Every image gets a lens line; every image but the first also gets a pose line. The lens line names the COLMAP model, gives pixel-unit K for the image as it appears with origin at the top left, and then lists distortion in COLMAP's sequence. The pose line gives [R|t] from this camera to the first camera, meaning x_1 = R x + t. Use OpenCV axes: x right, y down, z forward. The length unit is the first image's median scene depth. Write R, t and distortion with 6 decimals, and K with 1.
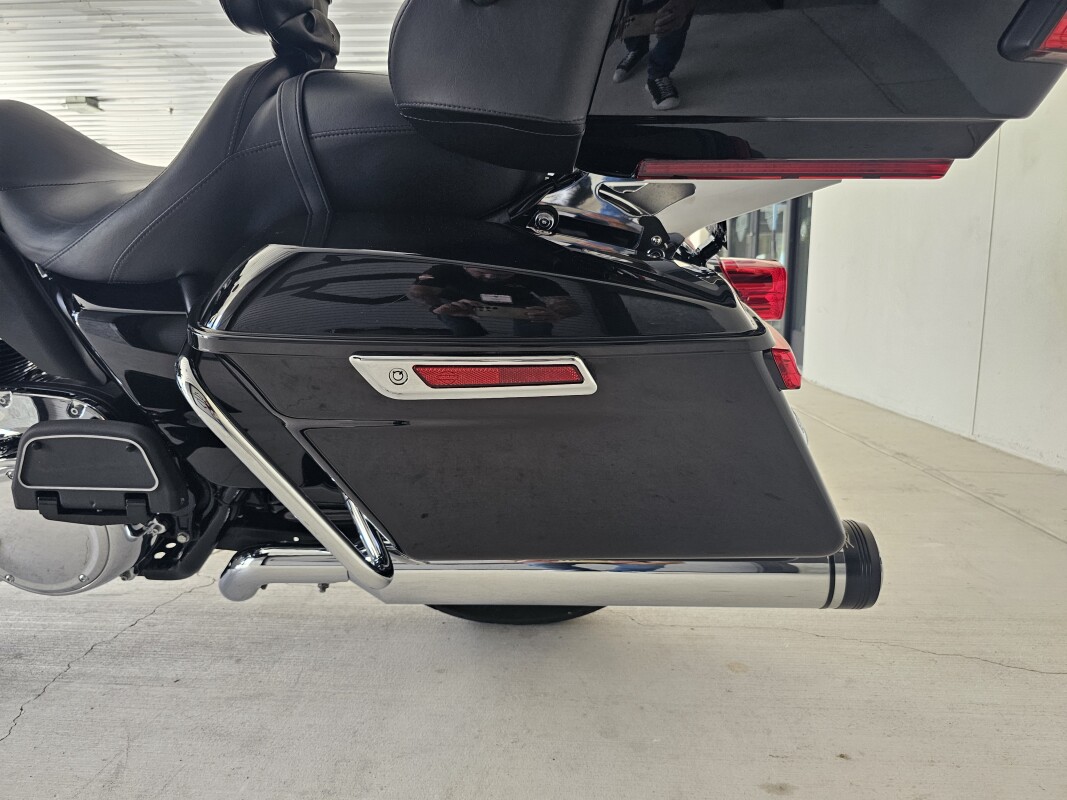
lens RADIAL K [[712.9, 0, 522.3], [0, 712.9, 403.6], [0, 0, 1]] dist [0.045375, -0.043960]
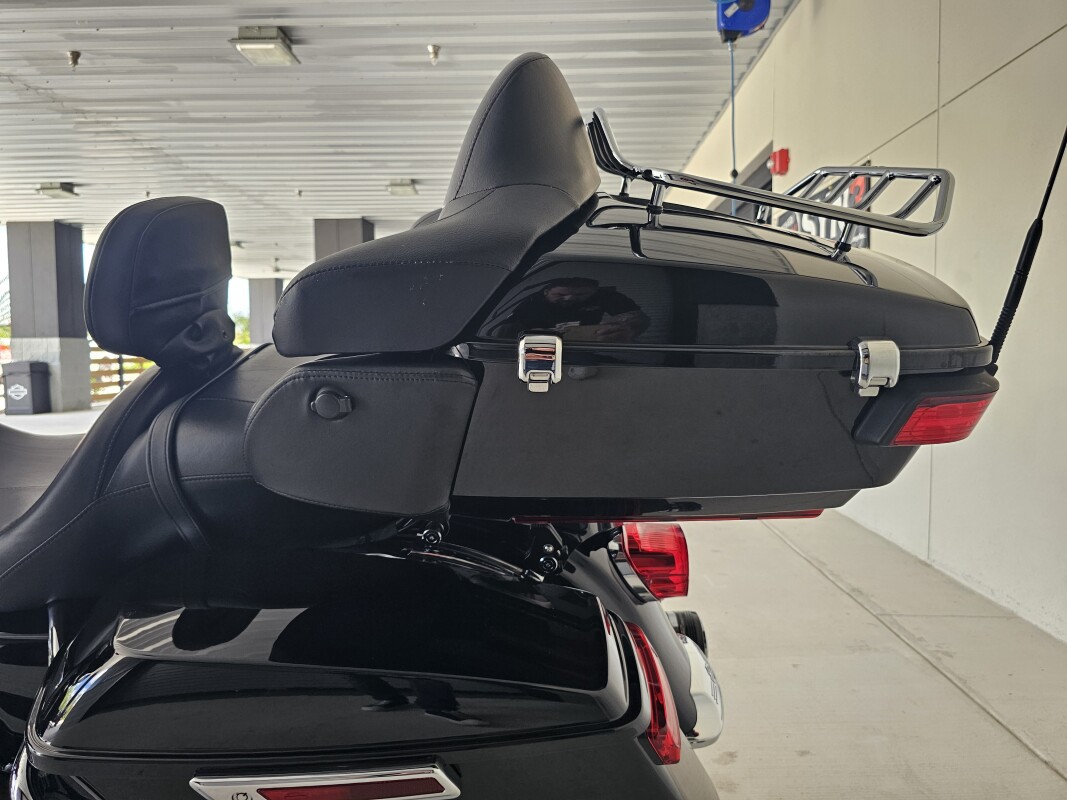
lens RADIAL K [[713.1, 0, 533.5], [0, 713.1, 400.0], [0, 0, 1]] dist [0.042901, -0.045943]
pose [[0.999261, -0.012054, 0.036509, 0.044811], [0.014904, 0.996777, -0.078823, -0.119237], [-0.035441, 0.079309, 0.996220, 0.001468]]
